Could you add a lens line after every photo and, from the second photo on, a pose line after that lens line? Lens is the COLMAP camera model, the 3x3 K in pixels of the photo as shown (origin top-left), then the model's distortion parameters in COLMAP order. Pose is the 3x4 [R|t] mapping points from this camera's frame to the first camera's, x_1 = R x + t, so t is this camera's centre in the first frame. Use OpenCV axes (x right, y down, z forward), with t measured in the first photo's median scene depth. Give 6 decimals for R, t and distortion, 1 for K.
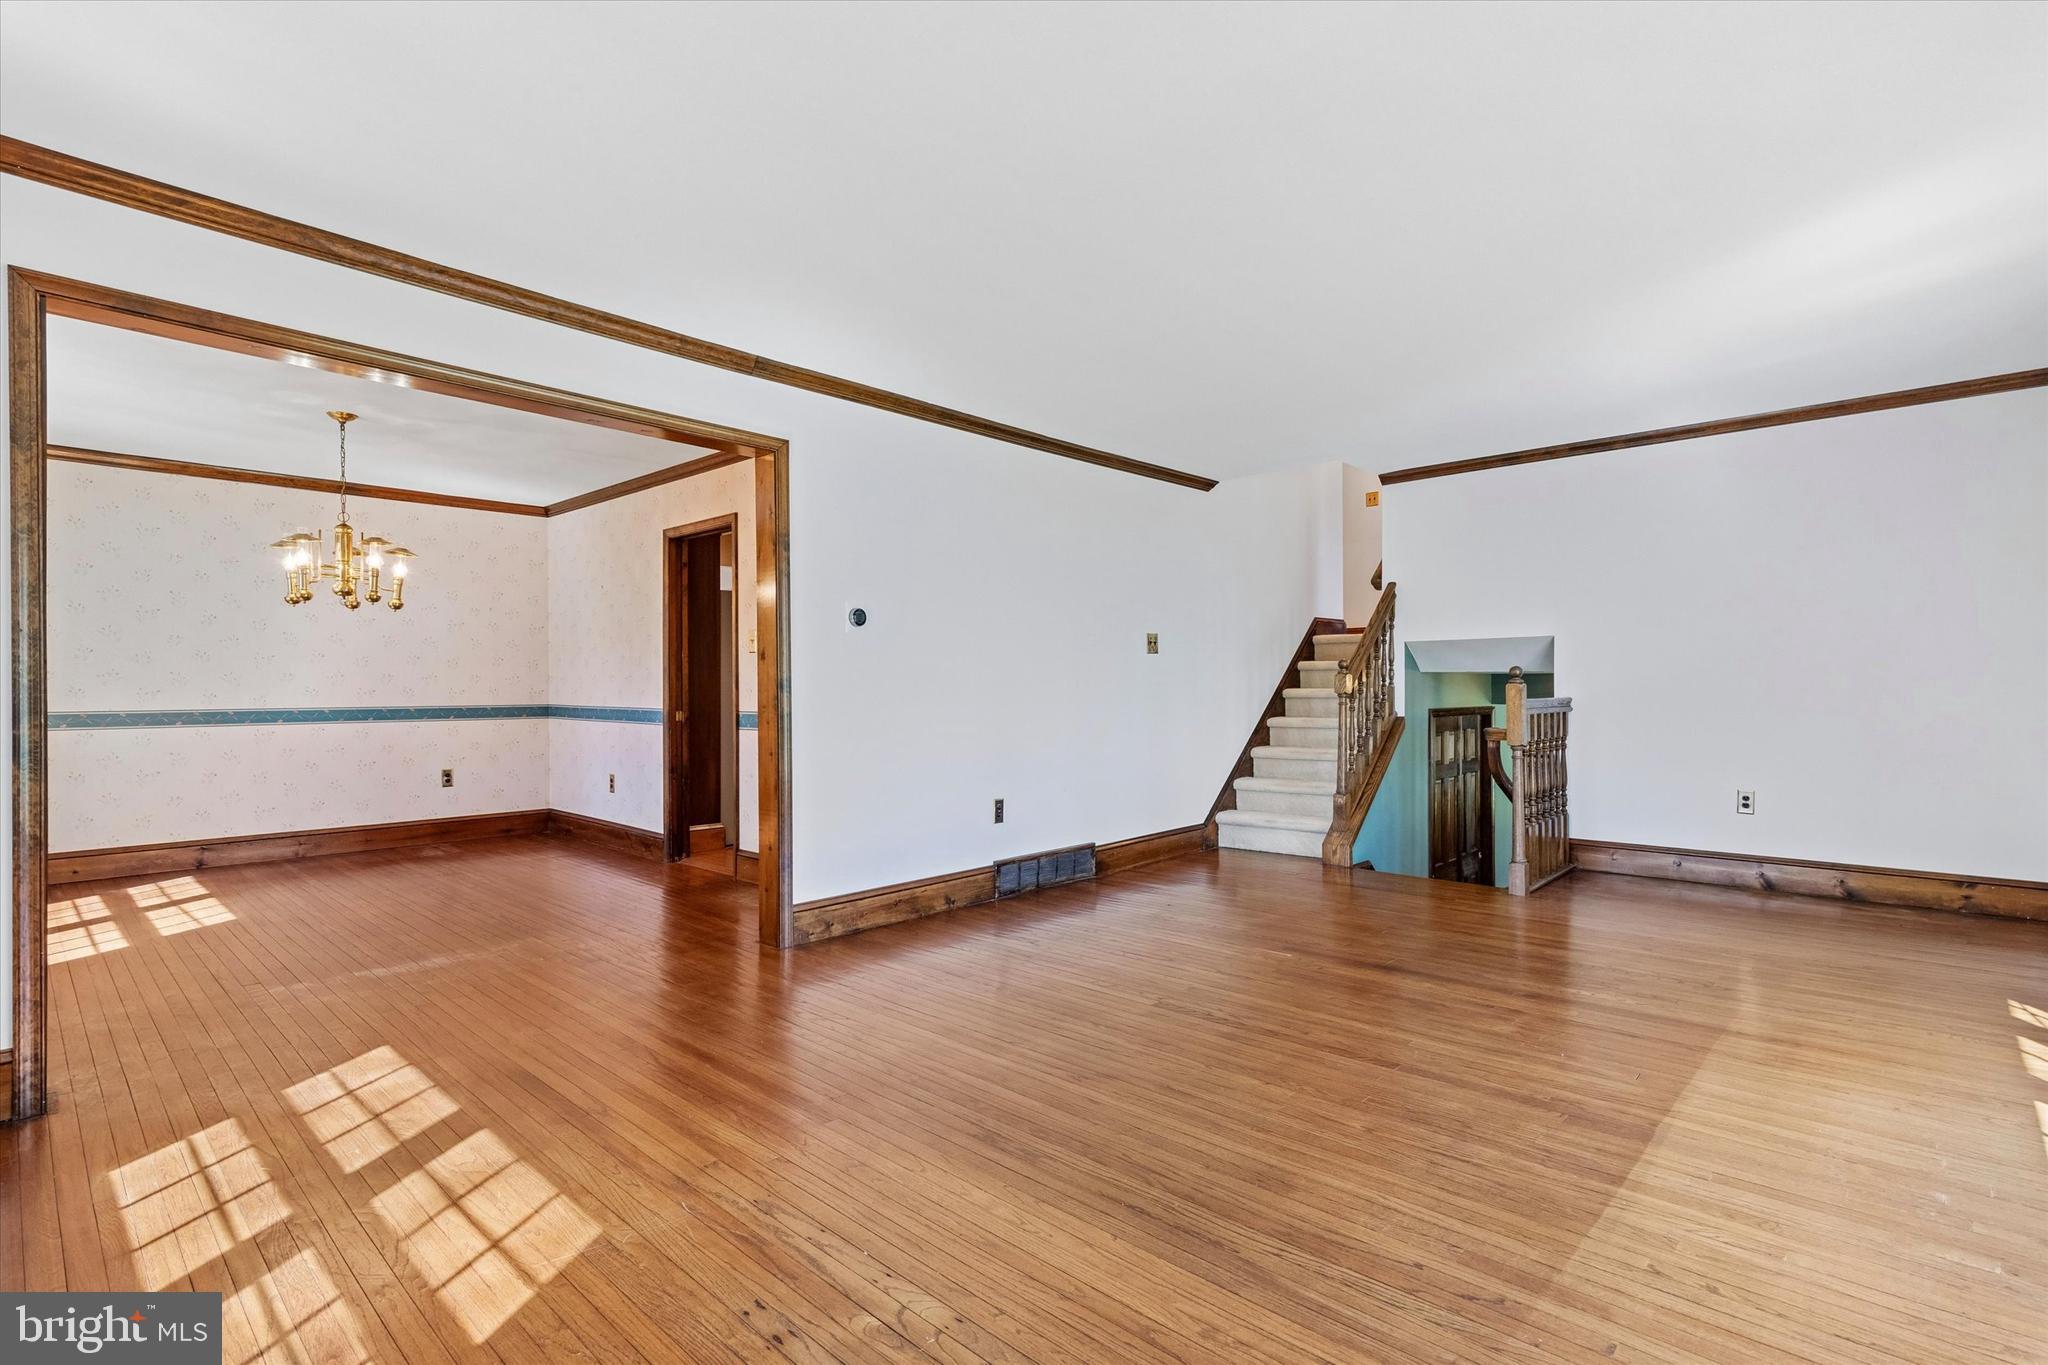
lens RADIAL K [[961.3, 0, 1048.2], [0, 961.3, 725.9], [0, 0, 1]] dist [0.016898, 0.000385]
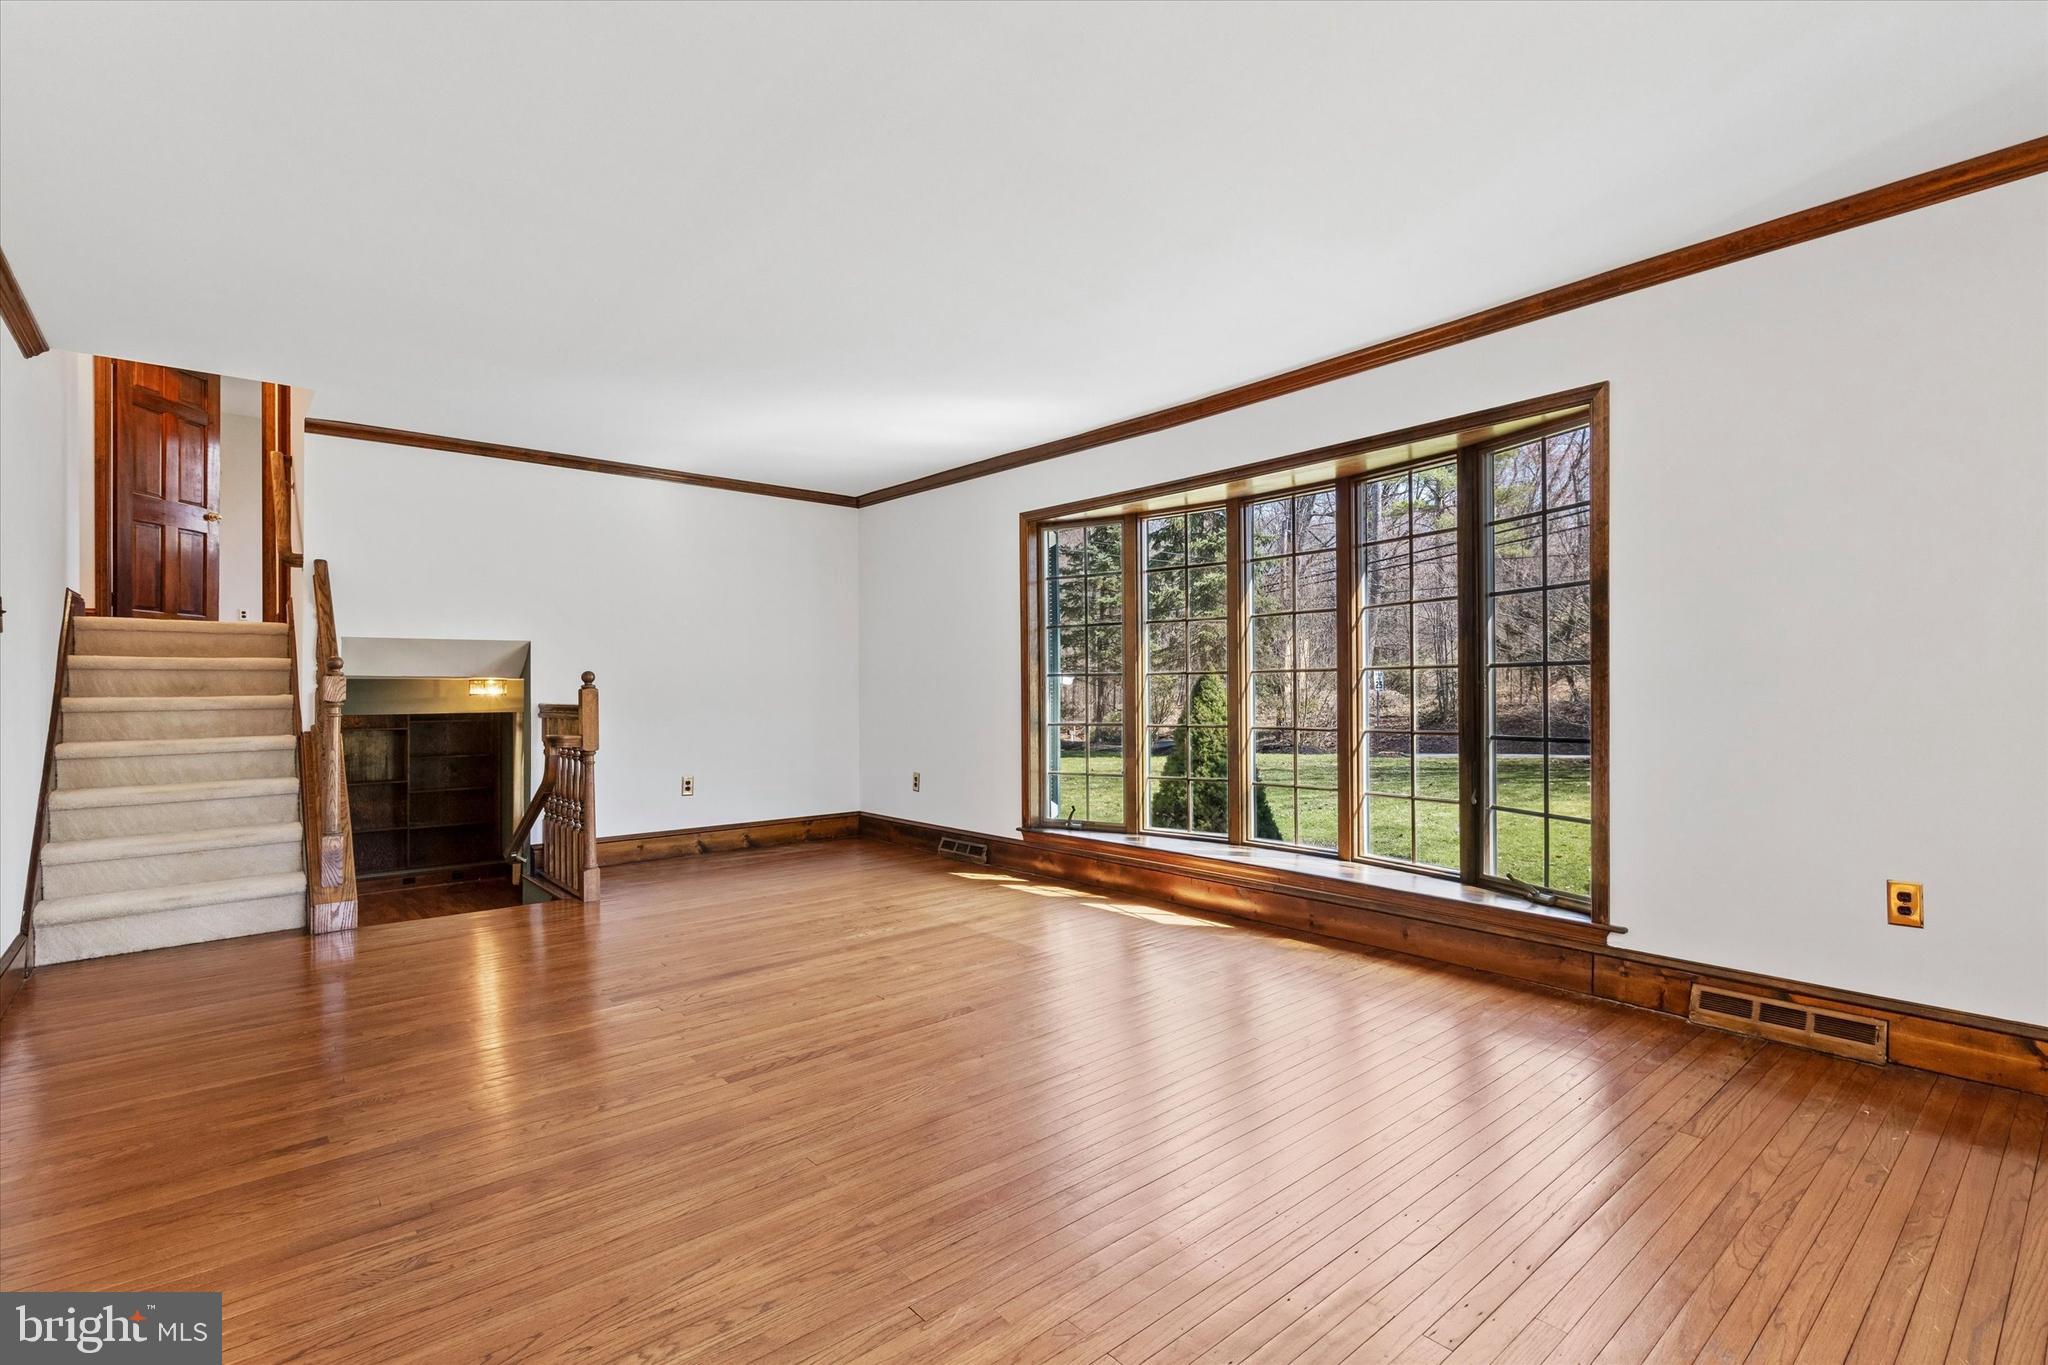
lens RADIAL K [[950.0, 0, 1027.3], [0, 950.0, 685.0], [0, 0, 1]] dist [0.016052, 0.000048]
pose [[0.120056, 0.007720, 0.992737, -0.676778], [0.045505, 0.998876, -0.013271, -0.021332], [-0.991724, 0.046768, 0.119570, 0.660475]]
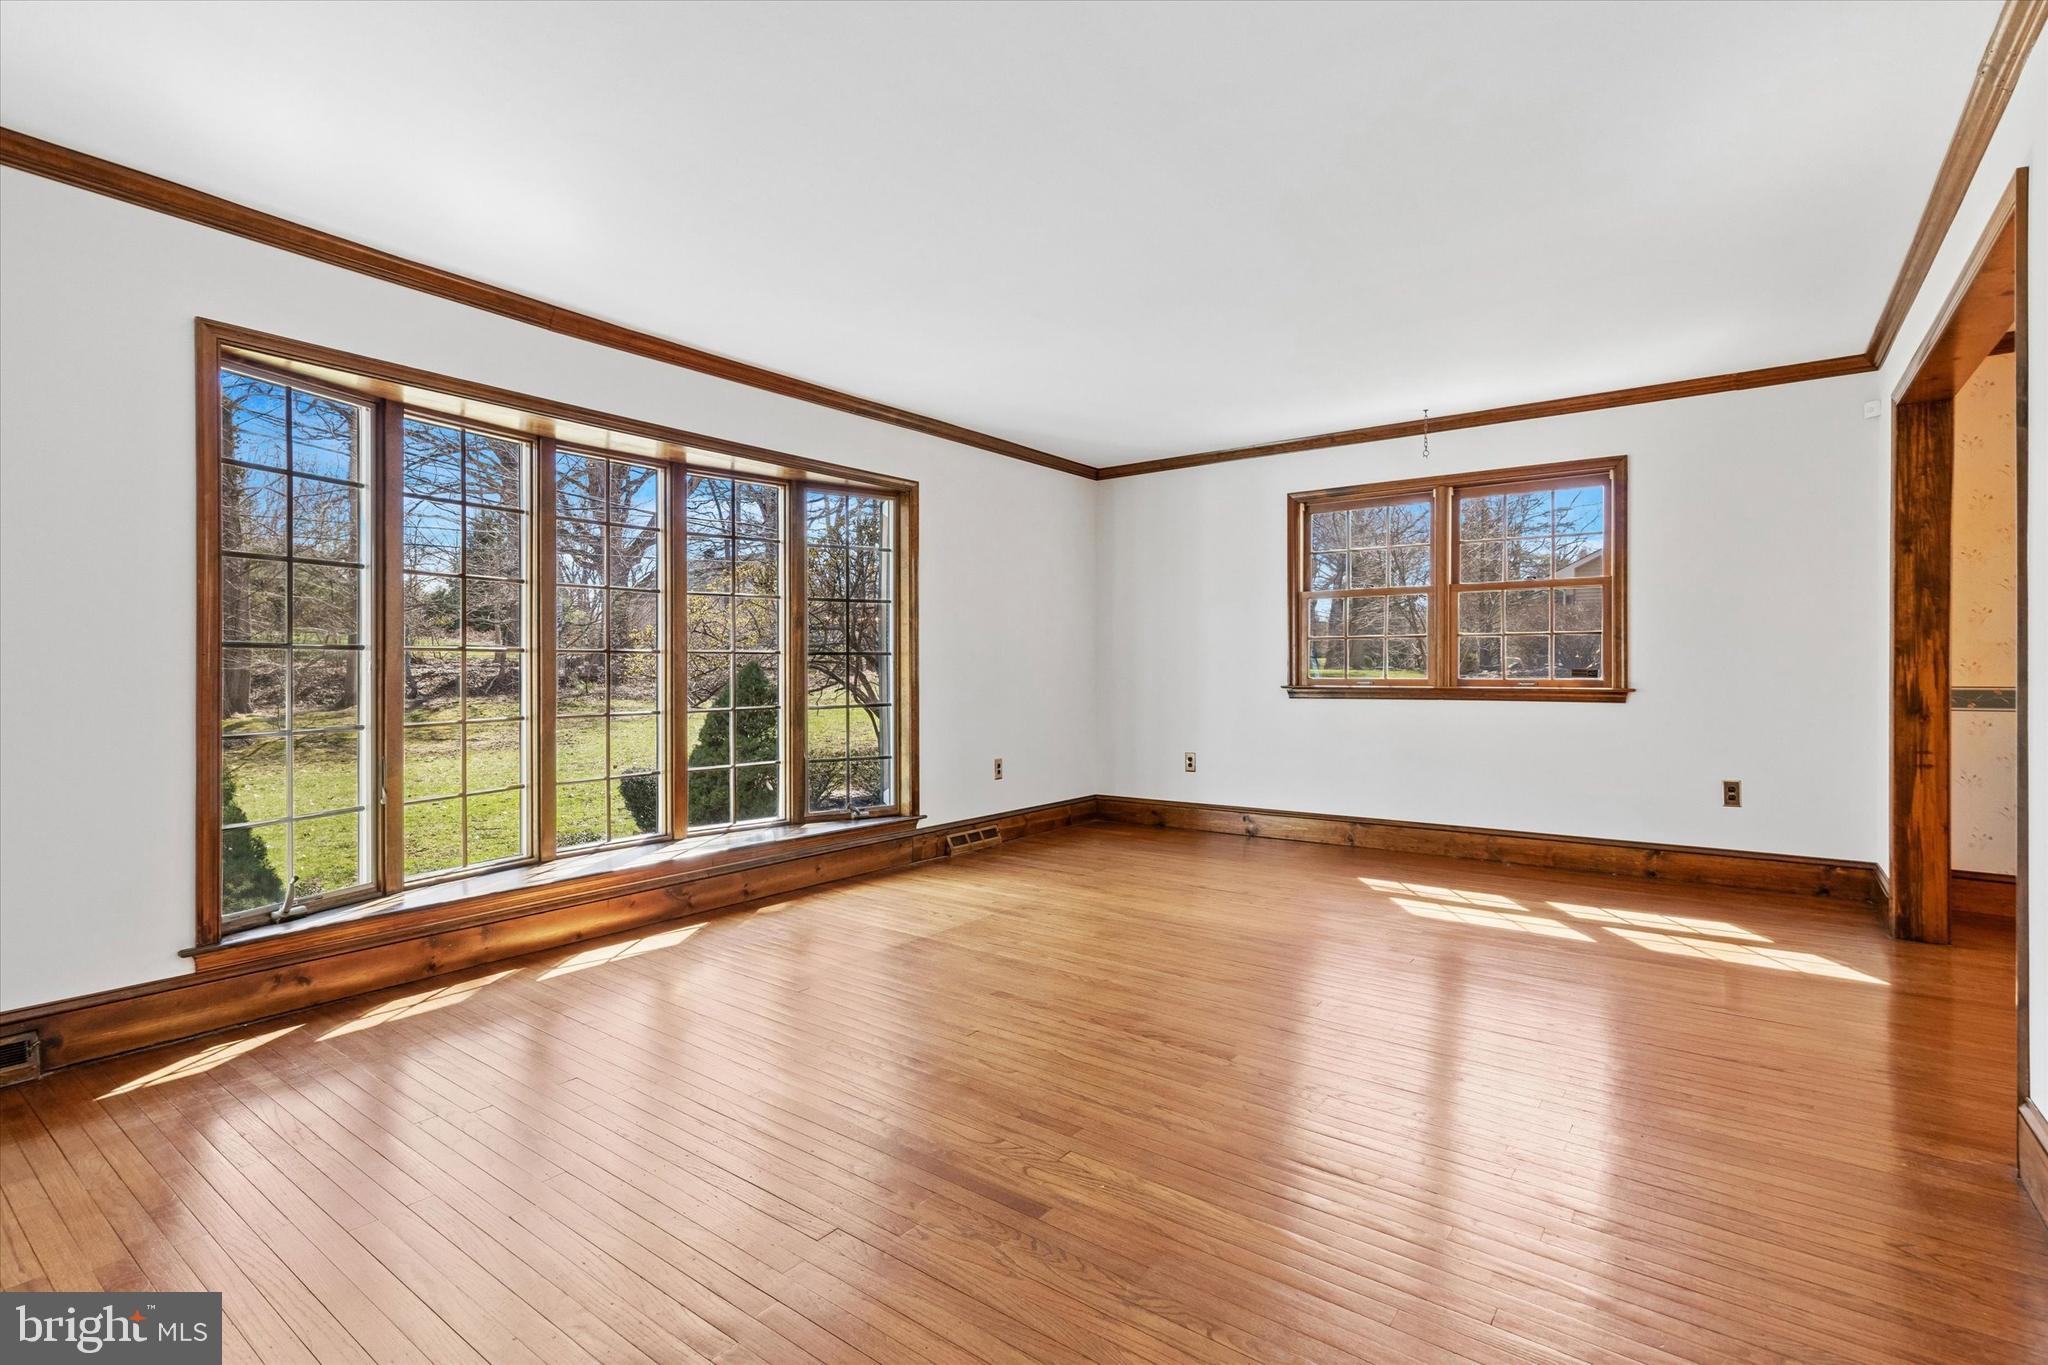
lens RADIAL K [[950.0, 0, 1027.3], [0, 950.0, 685.0], [0, 0, 1]] dist [0.016052, 0.000048]
pose [[-0.994717, 0.008146, -0.102330, 0.374673], [0.002543, 0.998496, 0.054765, -0.068870], [0.102623, 0.054215, -0.993242, 1.816478]]
